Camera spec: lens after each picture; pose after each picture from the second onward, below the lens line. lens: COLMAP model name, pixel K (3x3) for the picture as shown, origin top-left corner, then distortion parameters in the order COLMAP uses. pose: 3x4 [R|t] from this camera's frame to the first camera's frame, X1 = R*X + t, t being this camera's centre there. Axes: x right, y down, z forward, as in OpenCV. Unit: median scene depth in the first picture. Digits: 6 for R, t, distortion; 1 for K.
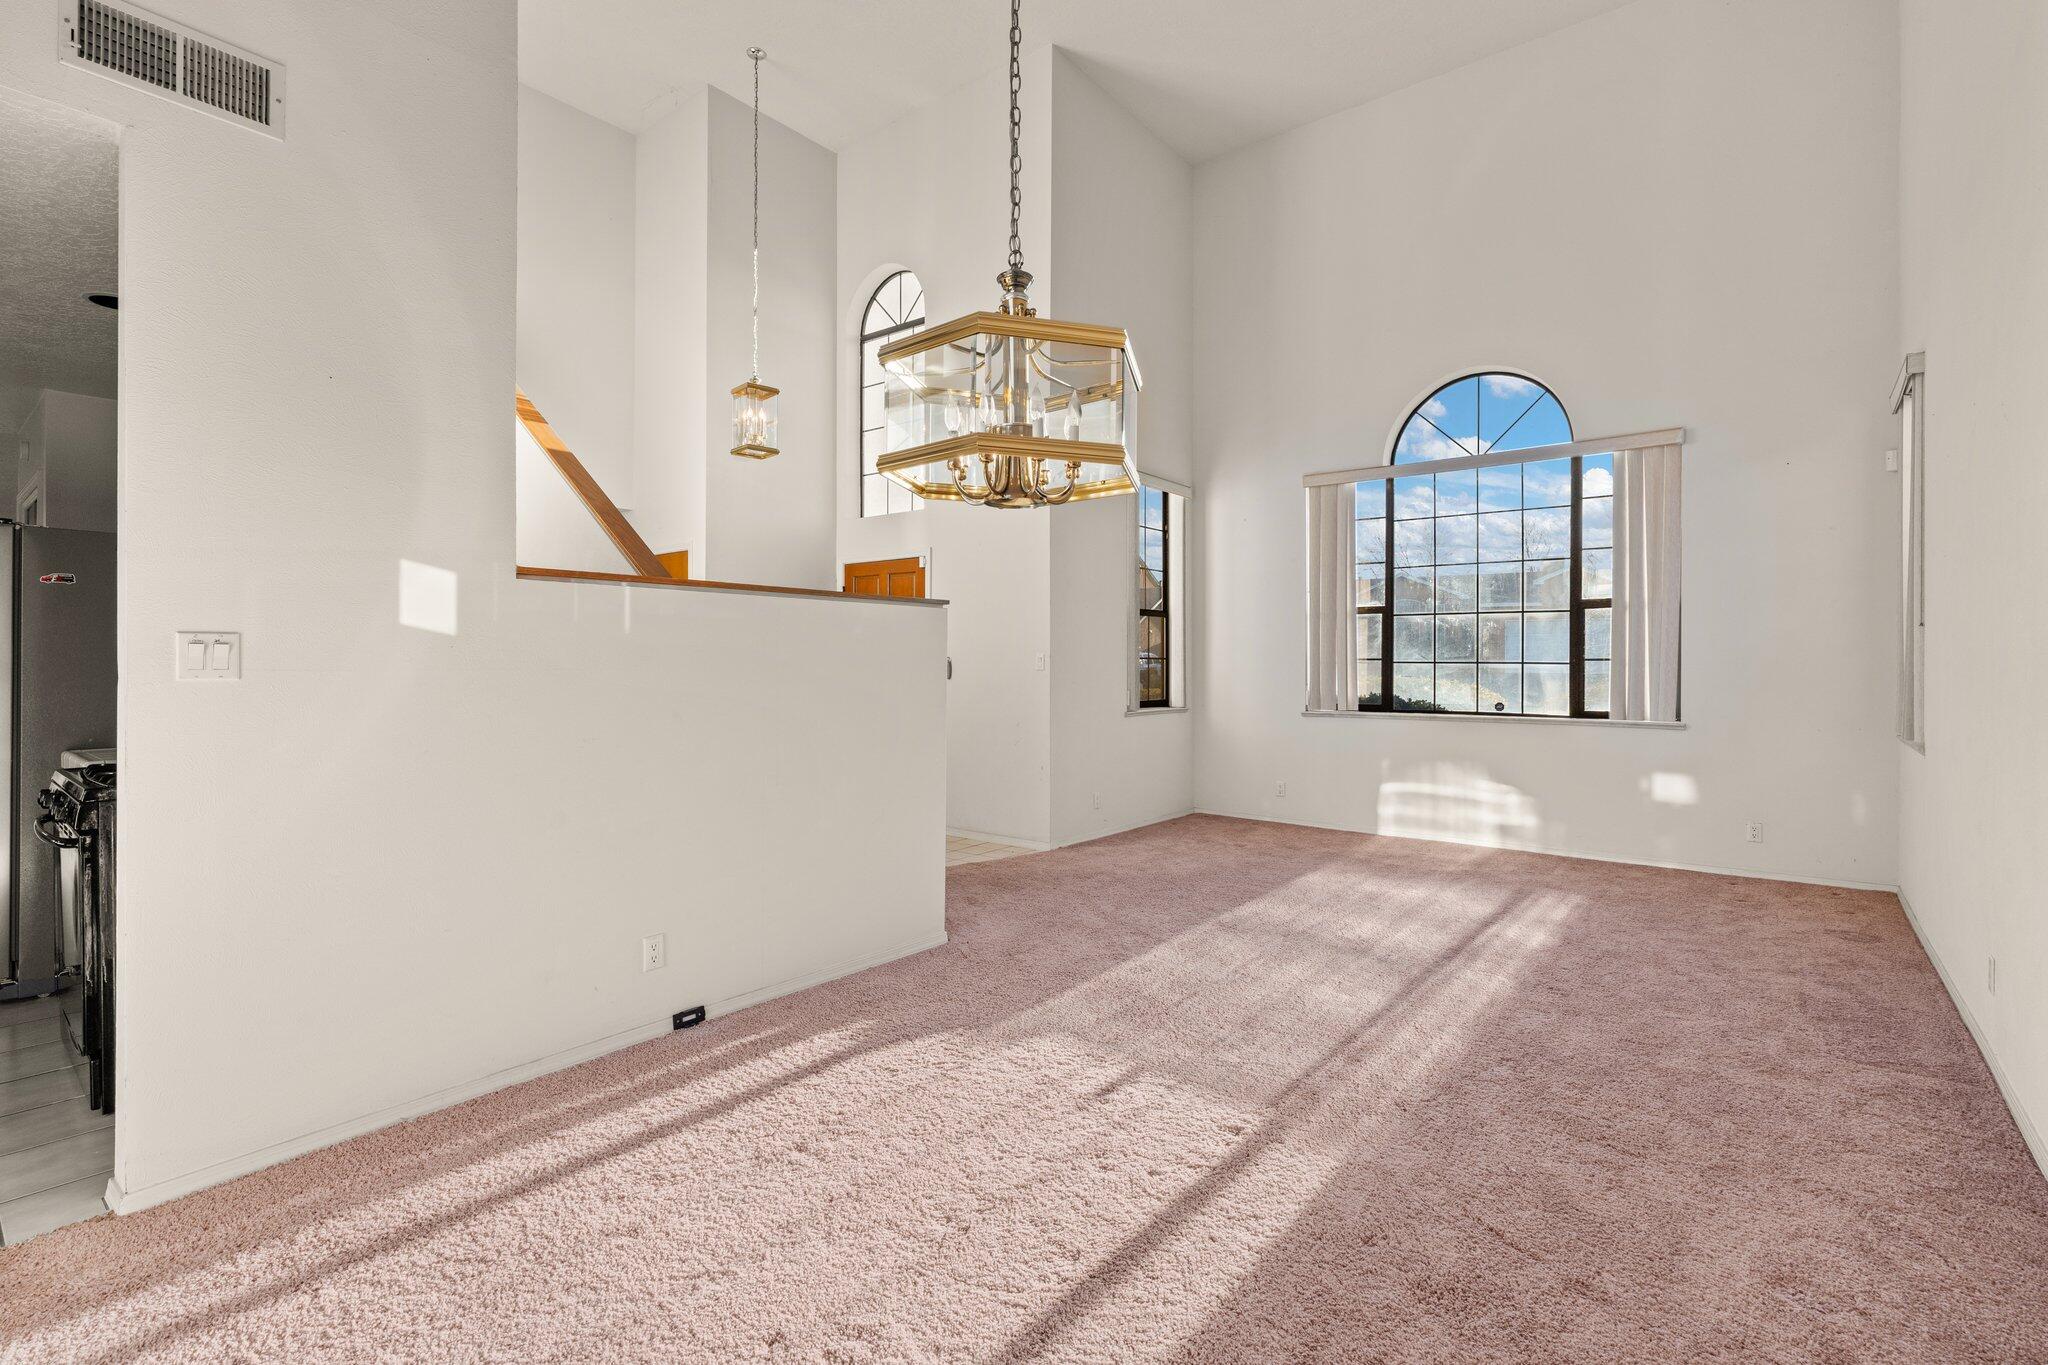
lens RADIAL K [[918.6, 0, 1025.3], [0, 918.6, 655.8], [0, 0, 1]] dist [-0.000596, 0.000007]
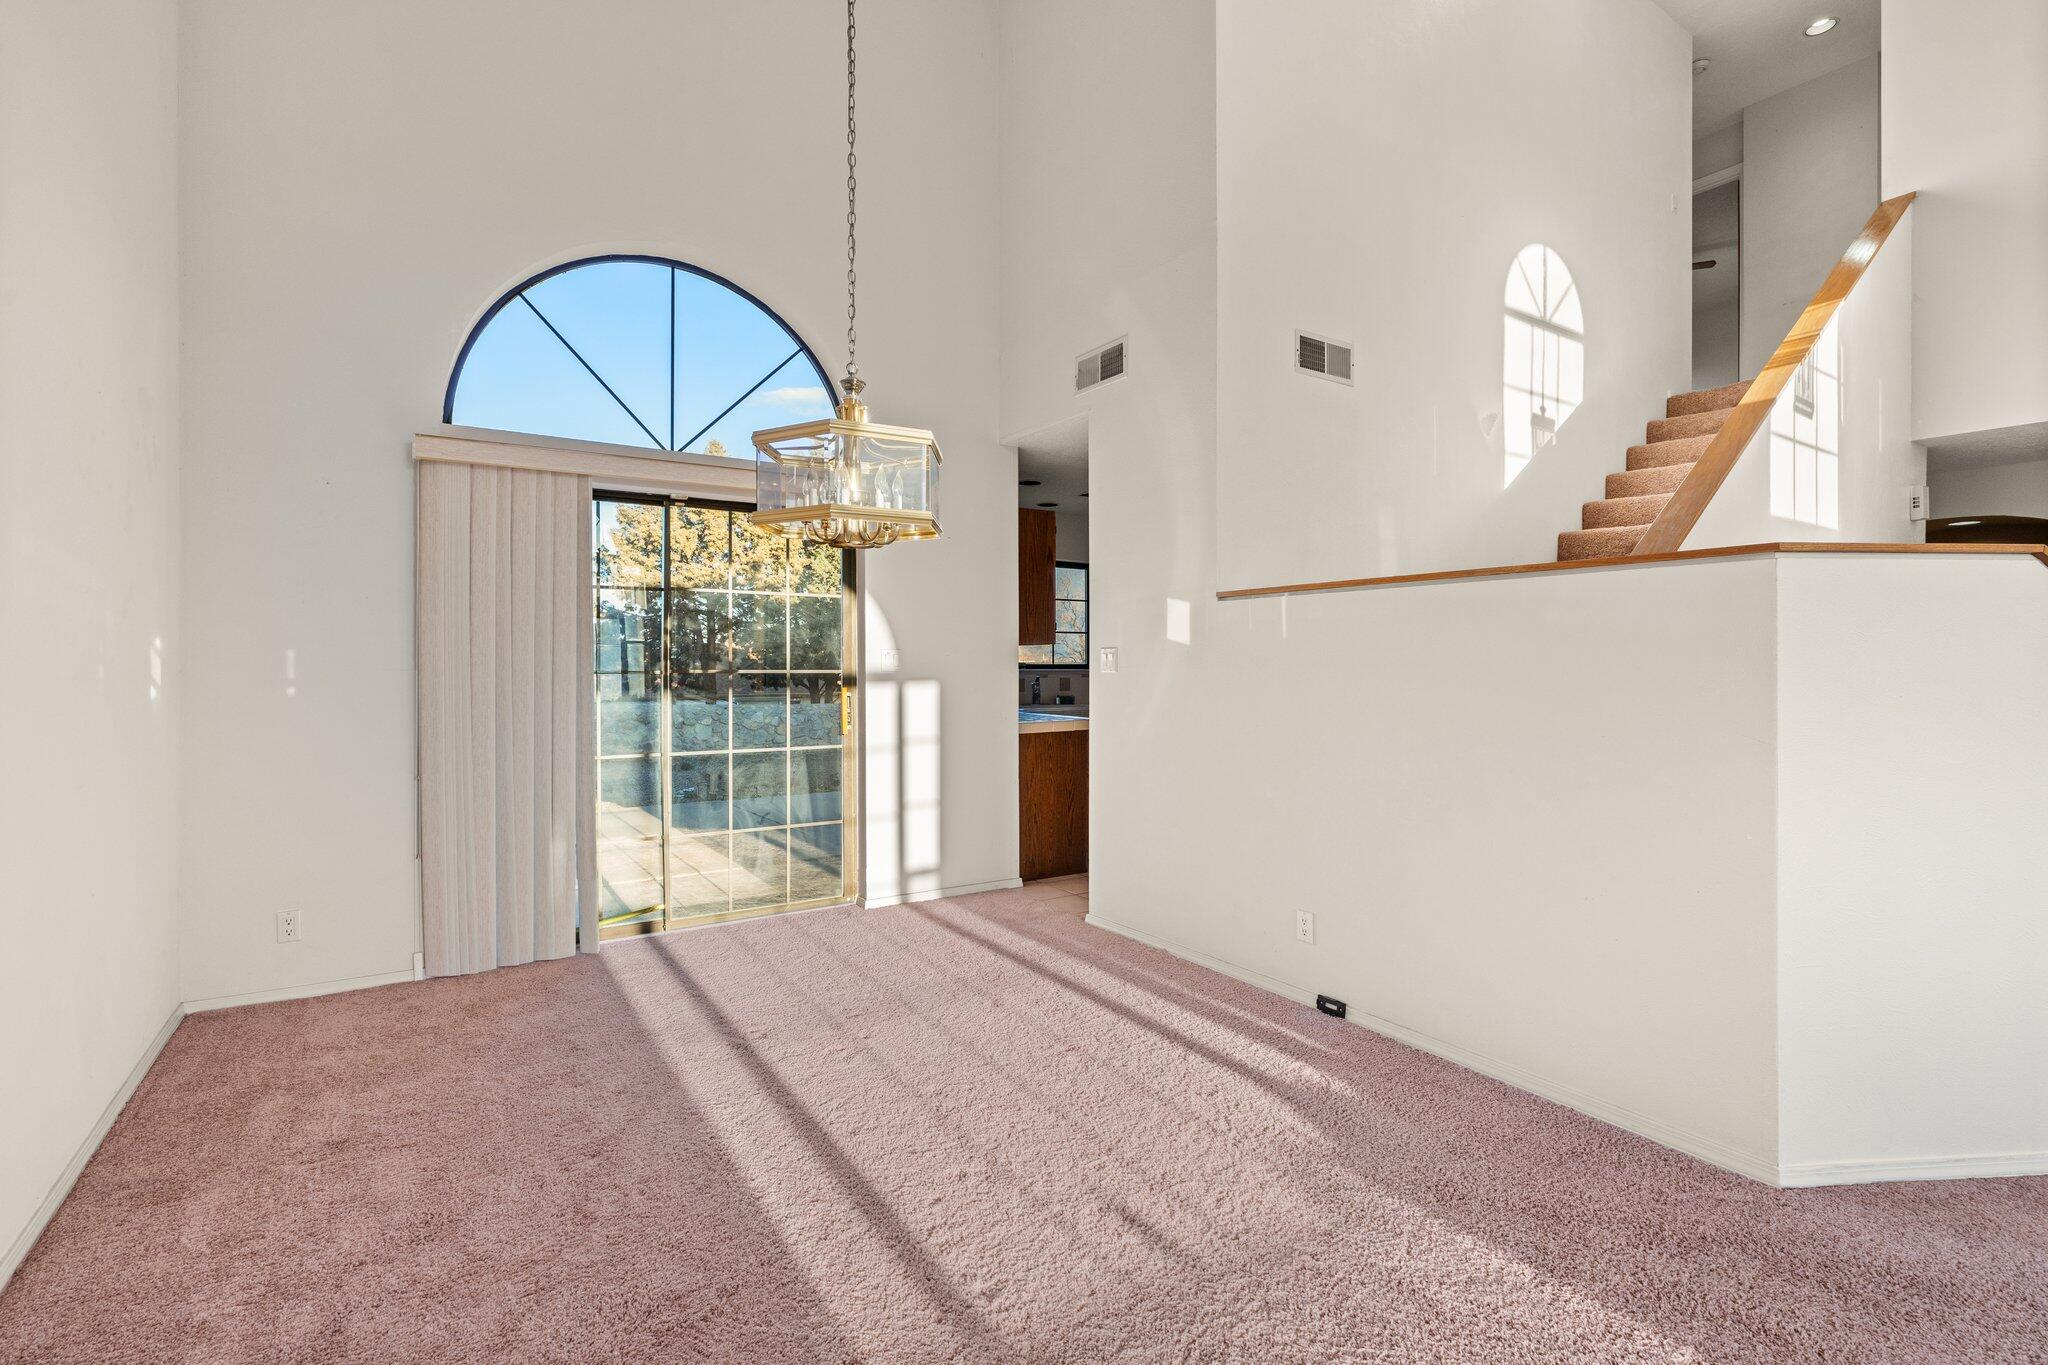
lens RADIAL K [[918.6, 0, 1026.5], [0, 918.6, 668.6], [0, 0, 1]] dist [-0.000596, 0.000007]
pose [[-0.290951, 0.000395, -0.956738, 0.868909], [0.003473, 0.999994, -0.000643, 0.015900], [0.956732, -0.003510, -0.290951, 1.170899]]
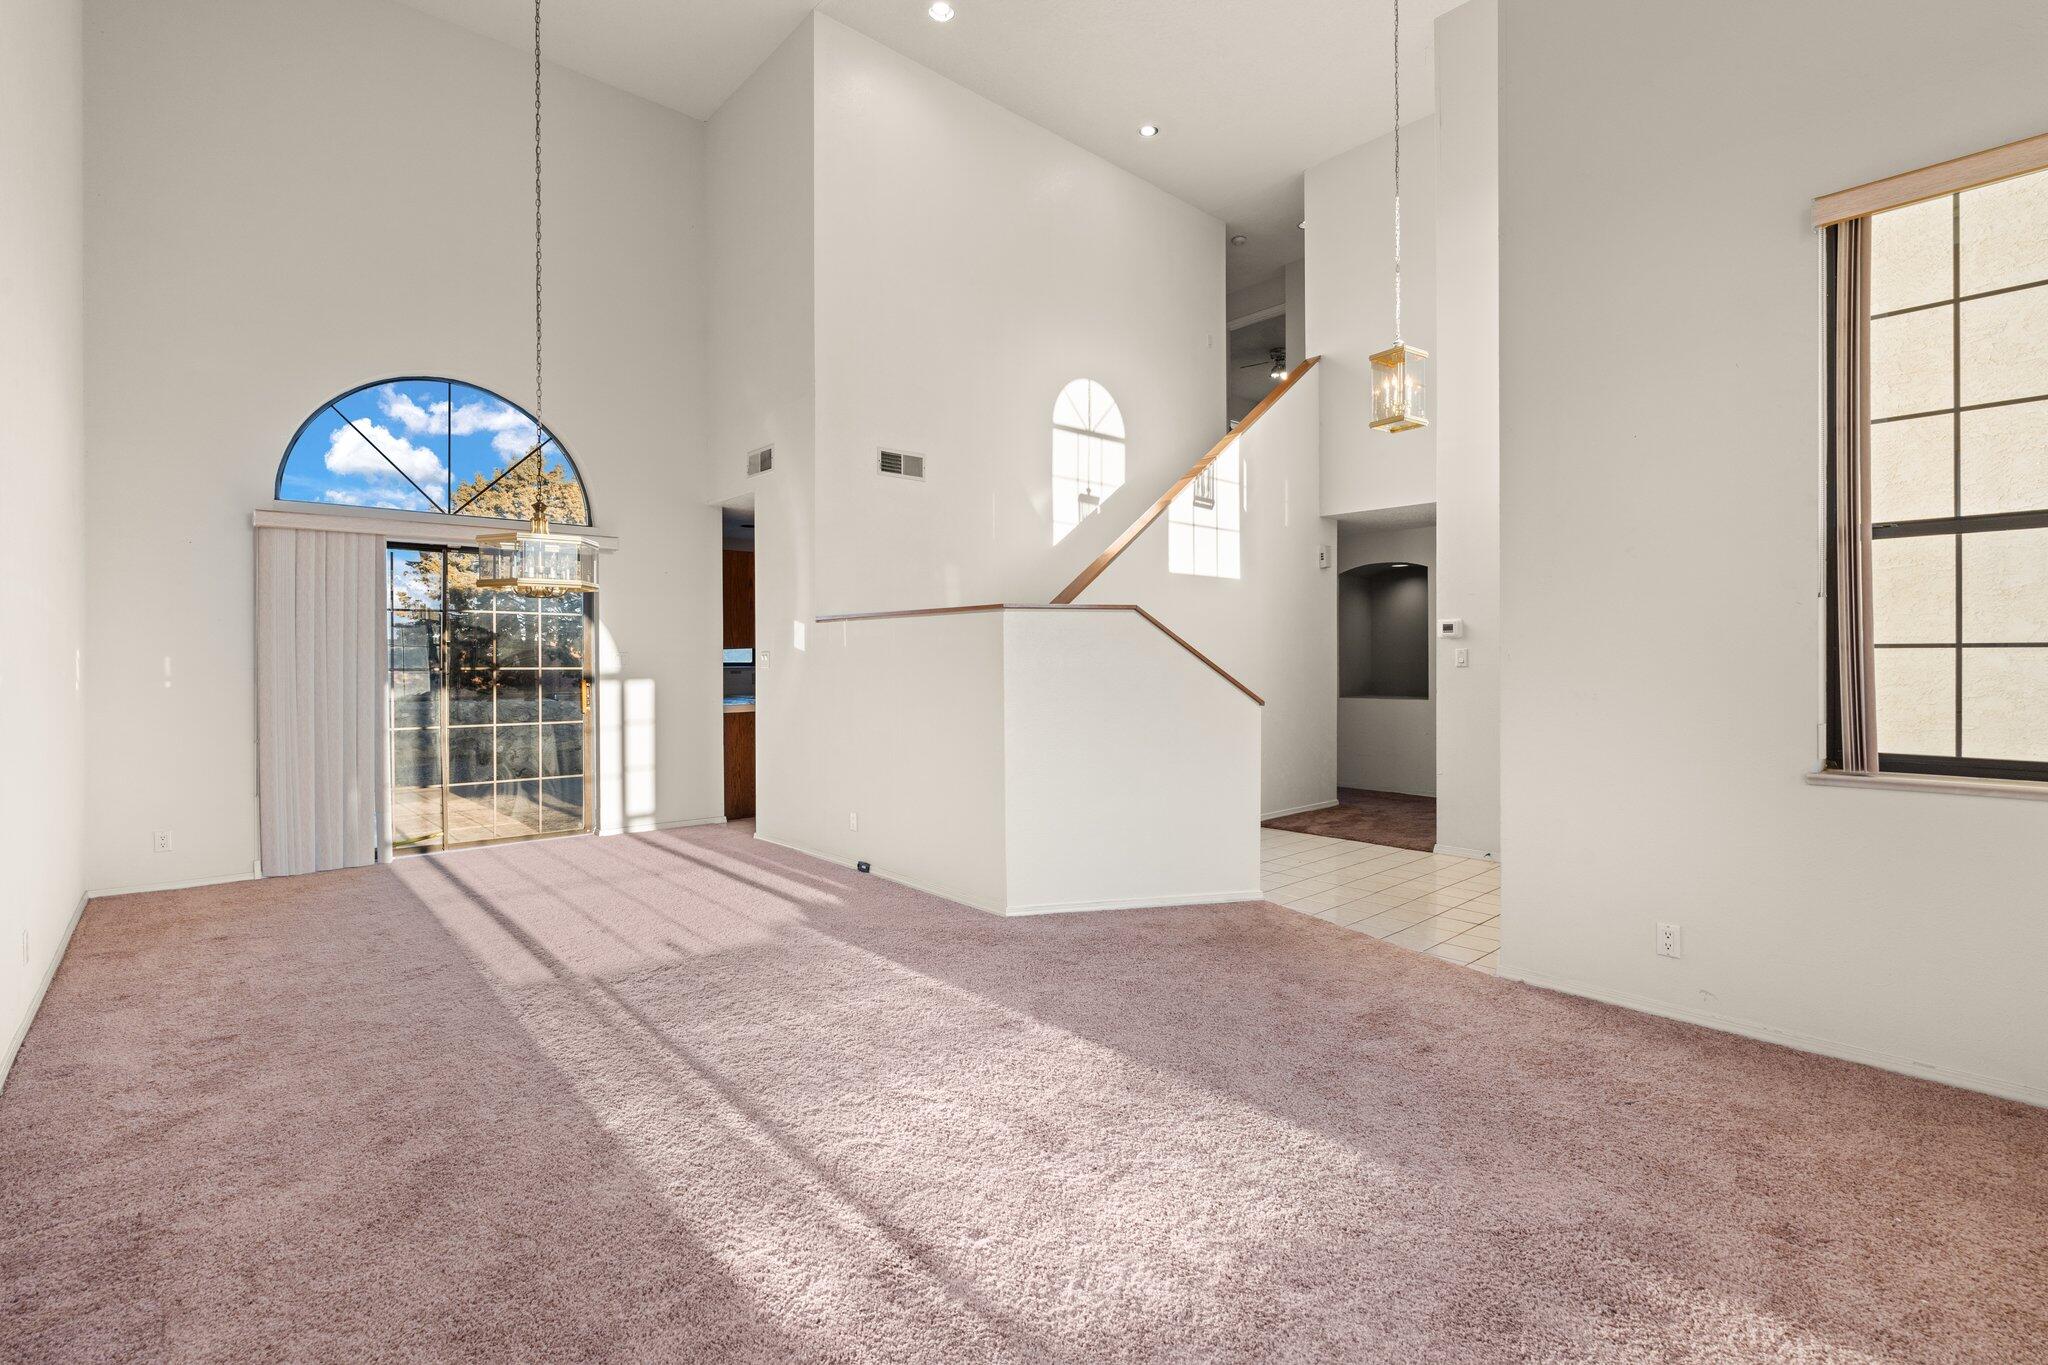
lens RADIAL K [[918.6, 0, 1015.6], [0, 918.6, 665.0], [0, 0, 1]] dist [-0.000596, 0.000007]
pose [[-0.152084, -0.001346, -0.988367, 1.566948], [0.007020, 0.999972, -0.002442, 0.022597], [0.988343, -0.007310, -0.152070, 1.862636]]
